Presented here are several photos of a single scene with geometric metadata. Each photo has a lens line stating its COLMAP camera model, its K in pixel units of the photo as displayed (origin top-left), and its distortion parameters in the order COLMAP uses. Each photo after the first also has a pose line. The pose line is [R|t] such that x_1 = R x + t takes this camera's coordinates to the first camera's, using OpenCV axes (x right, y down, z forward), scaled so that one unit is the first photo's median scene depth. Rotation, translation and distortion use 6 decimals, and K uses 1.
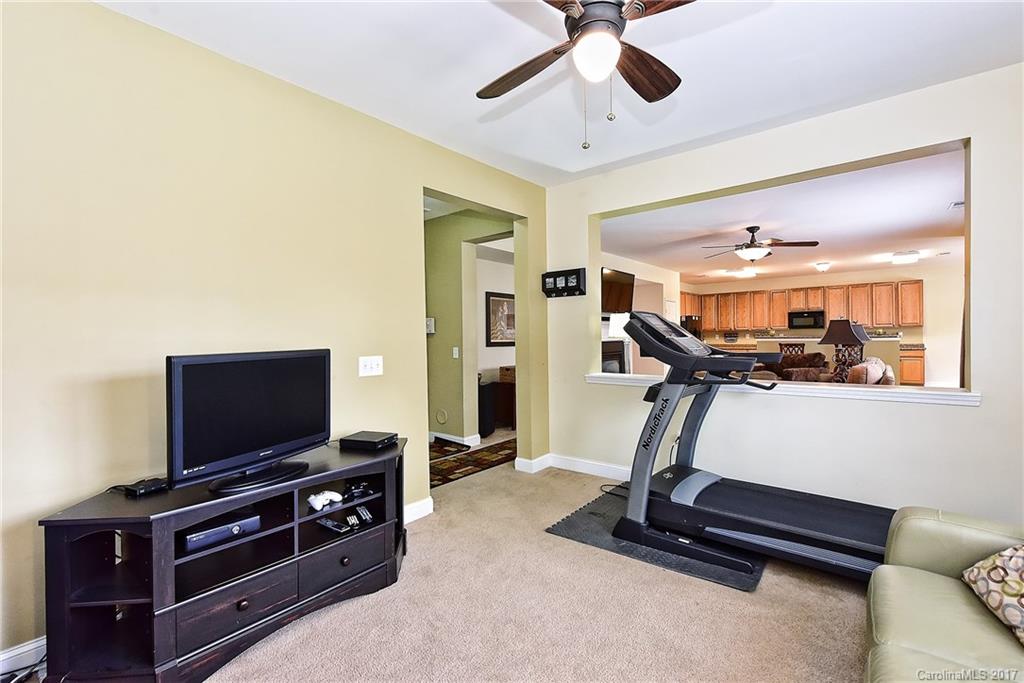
lens RADIAL K [[443.5, 0, 515.4], [0, 443.5, 341.7], [0, 0, 1]] dist [0.001281, 0.000525]
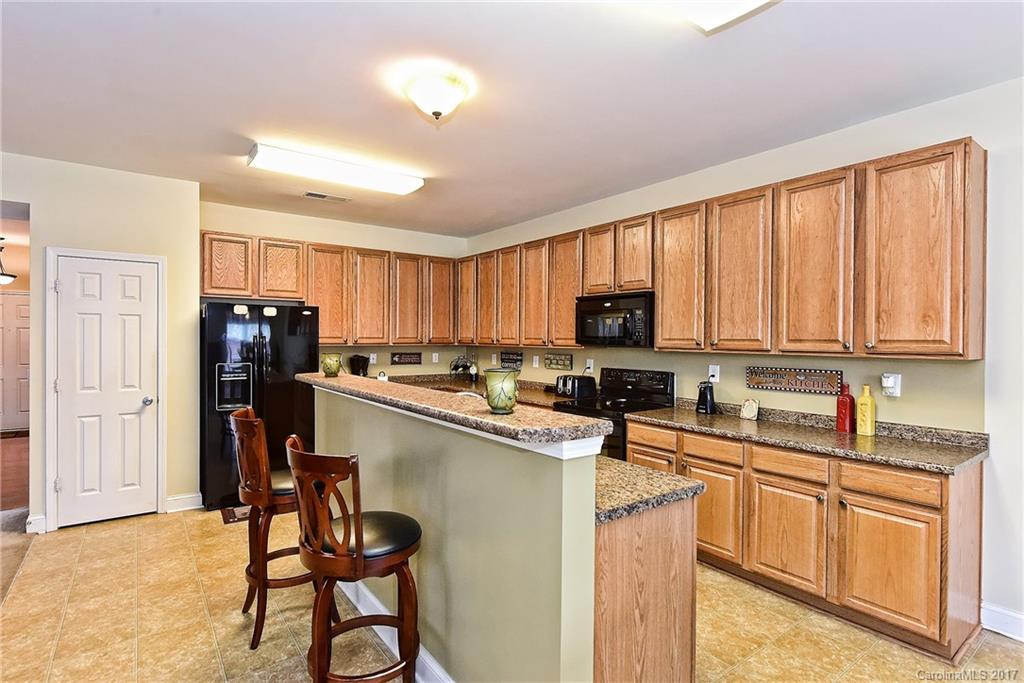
lens RADIAL K [[505.4, 0, 512.2], [0, 505.4, 339.3], [0, 0, 1]] dist [0.000683, 0.000081]
pose [[0.970737, 0.023520, -0.238990, 0.725915], [-0.025411, 0.999665, -0.004831, -0.034639], [0.238797, 0.010762, 0.971010, 0.674783]]
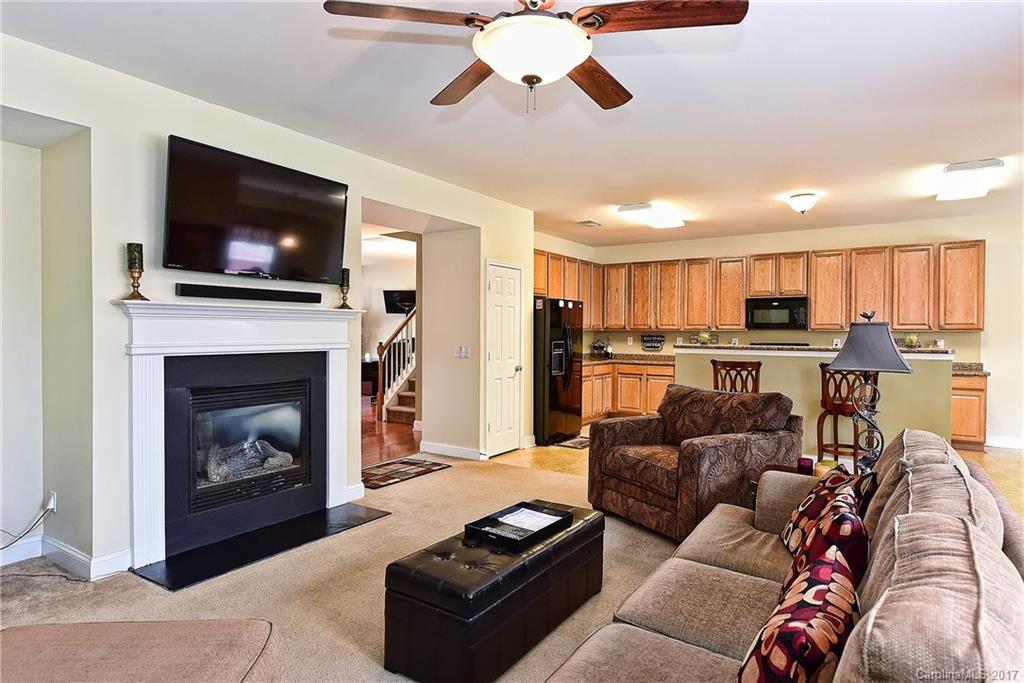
lens RADIAL K [[584.3, 0, 511.1], [0, 584.3, 338.6], [0, 0, 1]] dist [0.017623, 0.000325]
pose [[0.992539, 0.018933, 0.120448, 0.271246], [-0.018939, 0.999820, -0.001092, -0.012890], [-0.120447, -0.001198, 0.992719, 0.360022]]
